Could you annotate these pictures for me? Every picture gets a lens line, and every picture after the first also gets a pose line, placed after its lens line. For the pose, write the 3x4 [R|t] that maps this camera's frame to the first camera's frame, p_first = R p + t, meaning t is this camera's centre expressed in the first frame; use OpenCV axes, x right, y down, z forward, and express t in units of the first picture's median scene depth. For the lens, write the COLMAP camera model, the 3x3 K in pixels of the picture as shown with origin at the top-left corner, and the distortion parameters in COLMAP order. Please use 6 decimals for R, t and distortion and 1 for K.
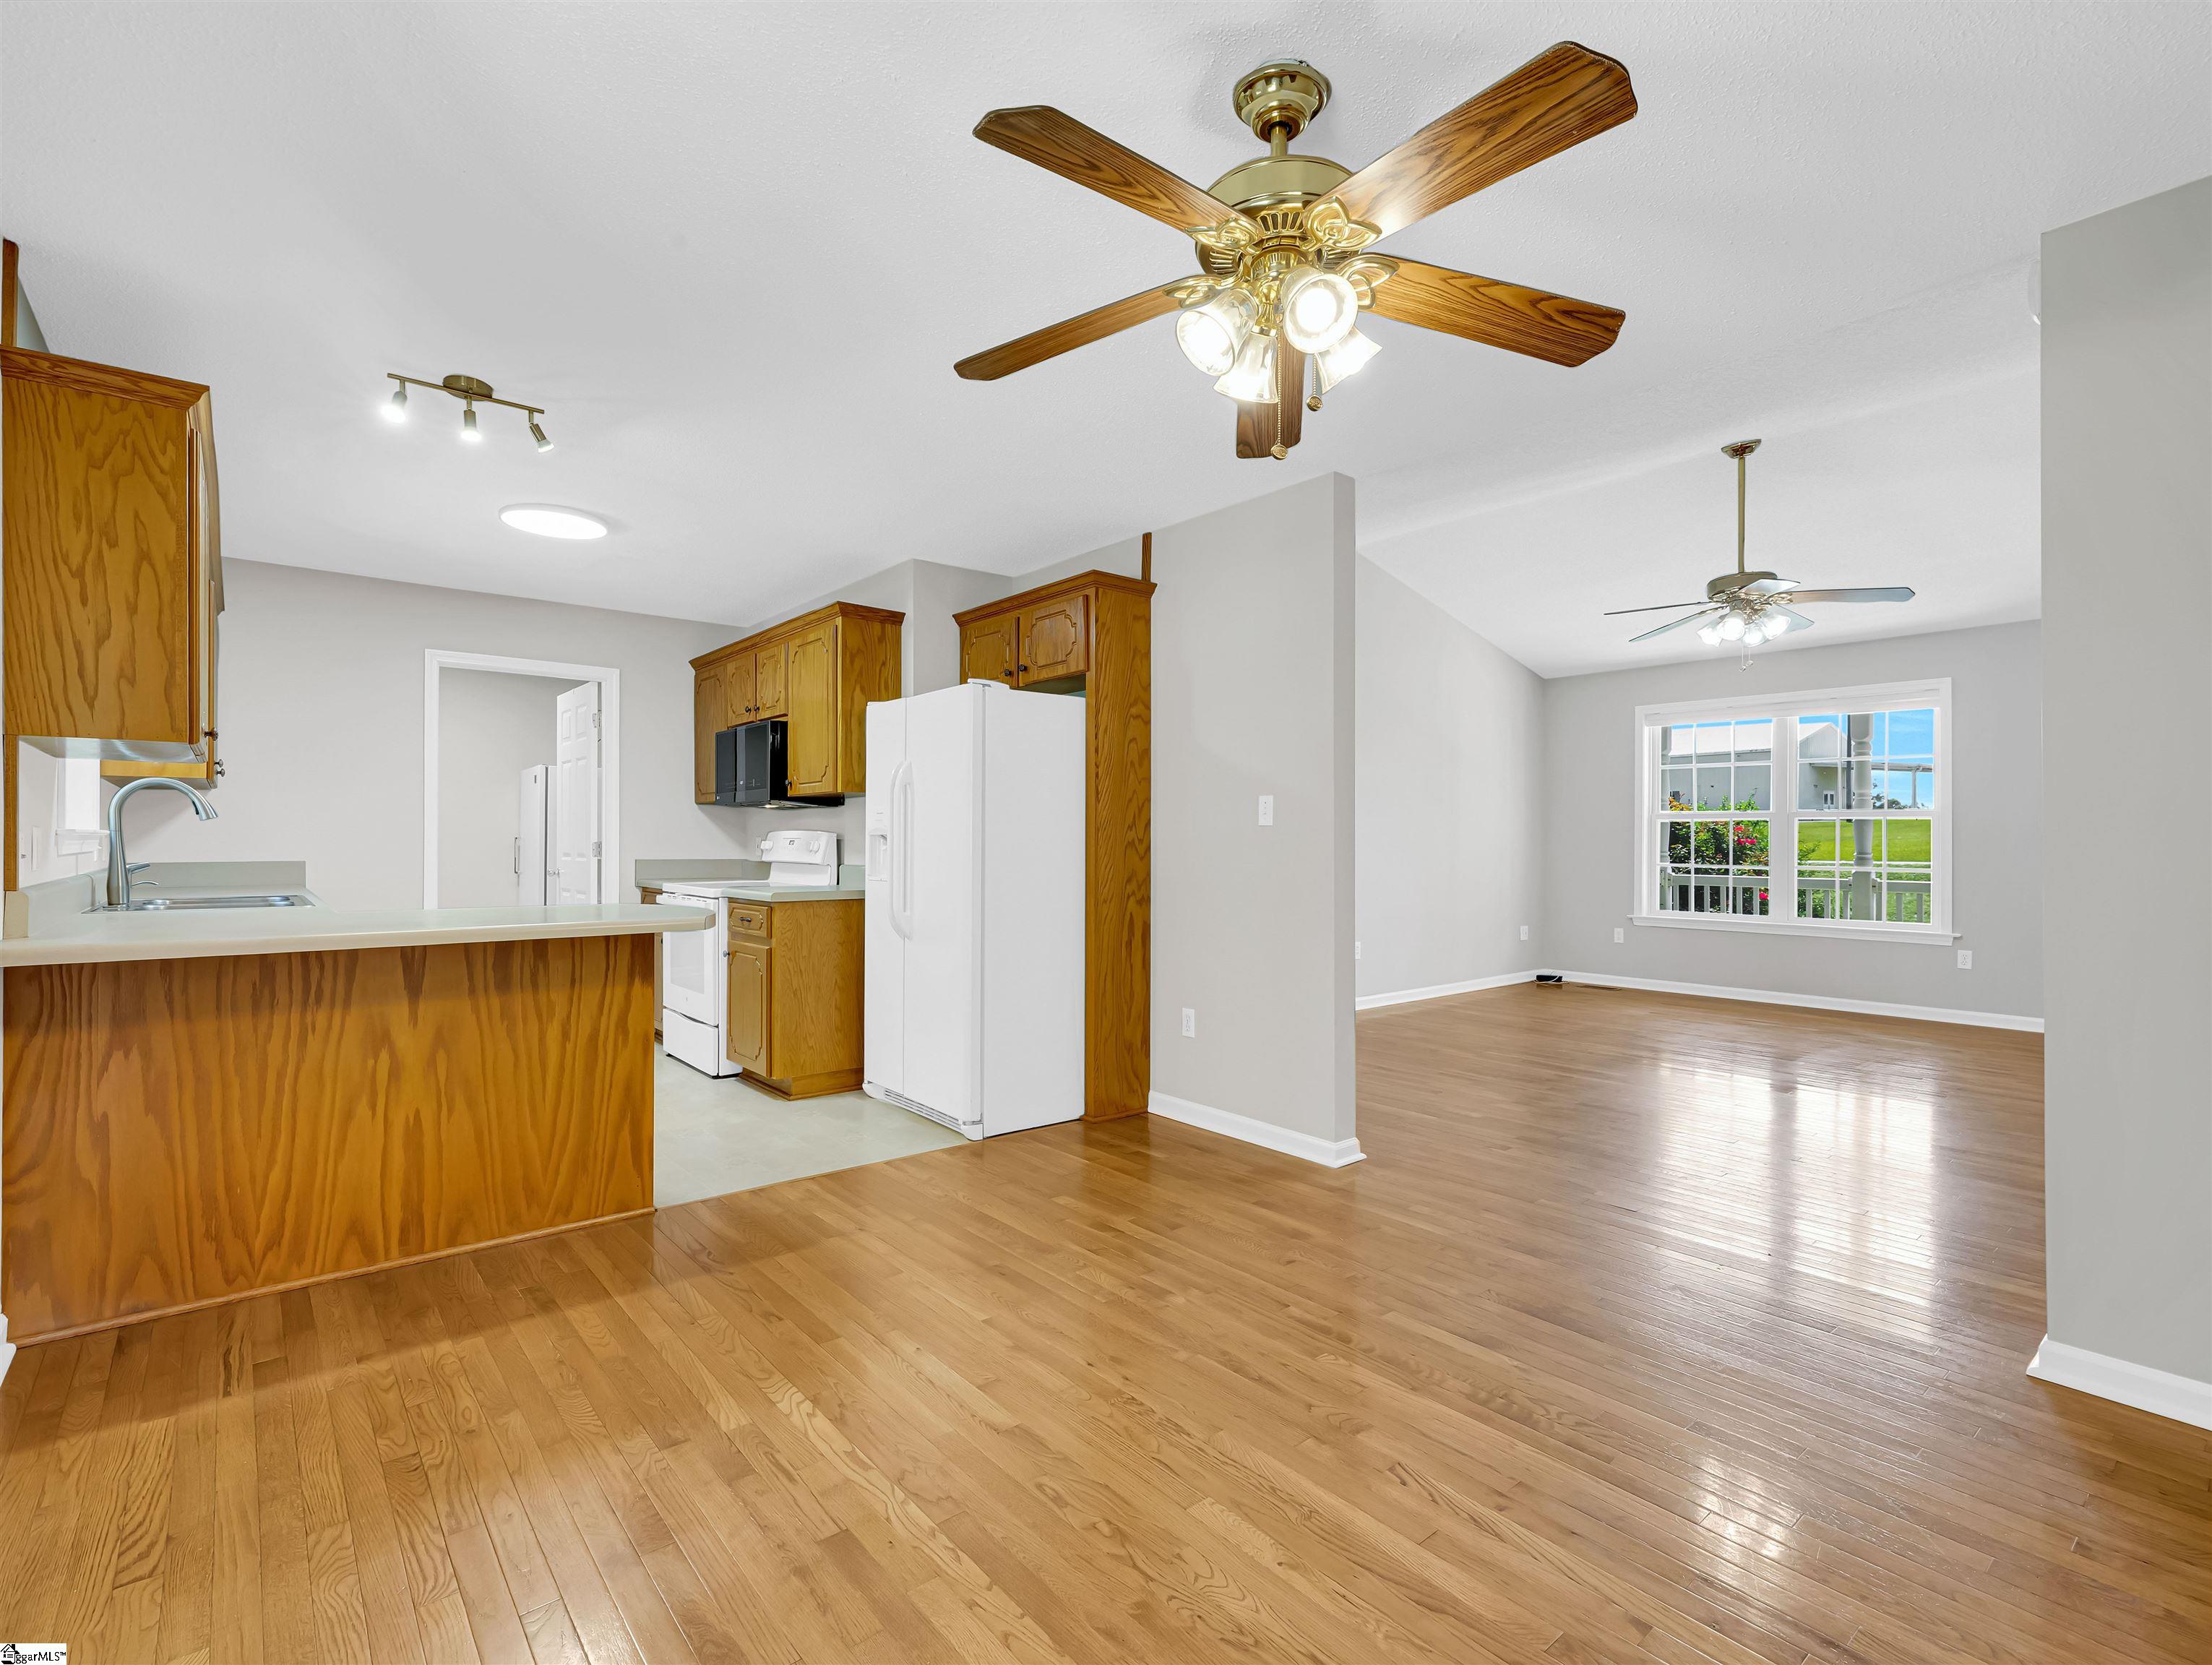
lens RADIAL K [[1048.7, 0, 1106.0], [0, 1048.7, 832.5], [0, 0, 1]] dist [-0.002560, -0.000212]
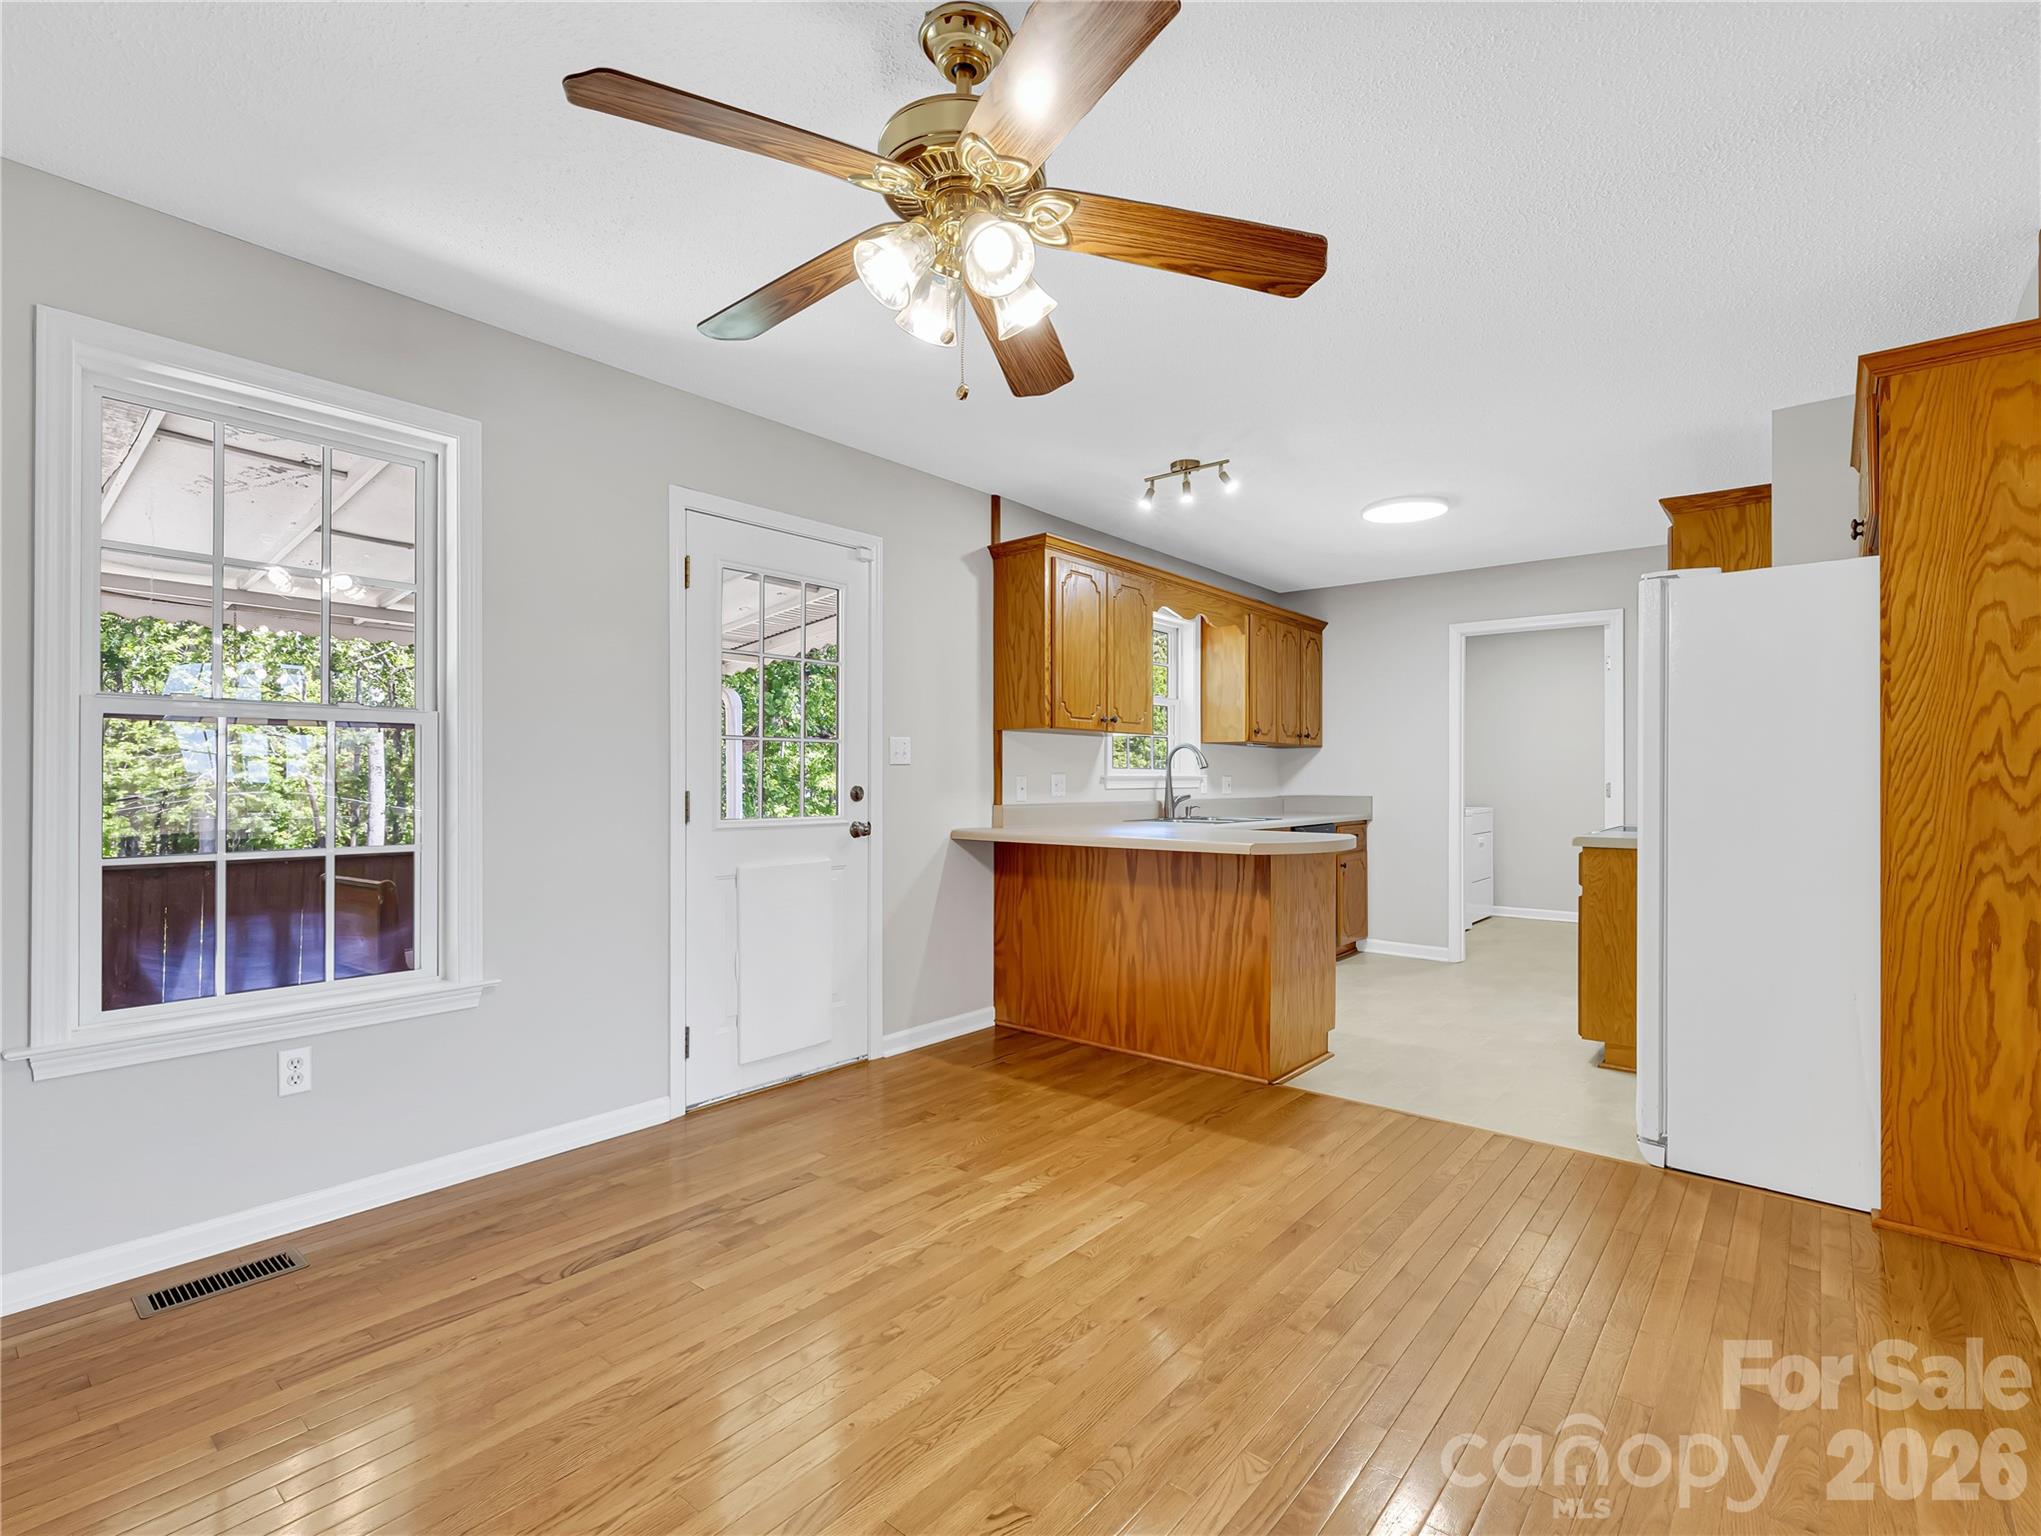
lens RADIAL K [[967.6, 0, 1015.2], [0, 967.6, 770.4], [0, 0, 1]] dist [-0.004321, -0.000359]
pose [[0.174267, -0.012570, -0.984618, 0.732484], [0.006899, 0.999910, -0.011544, 0.008733], [0.984674, -0.004781, 0.174338, 0.598289]]
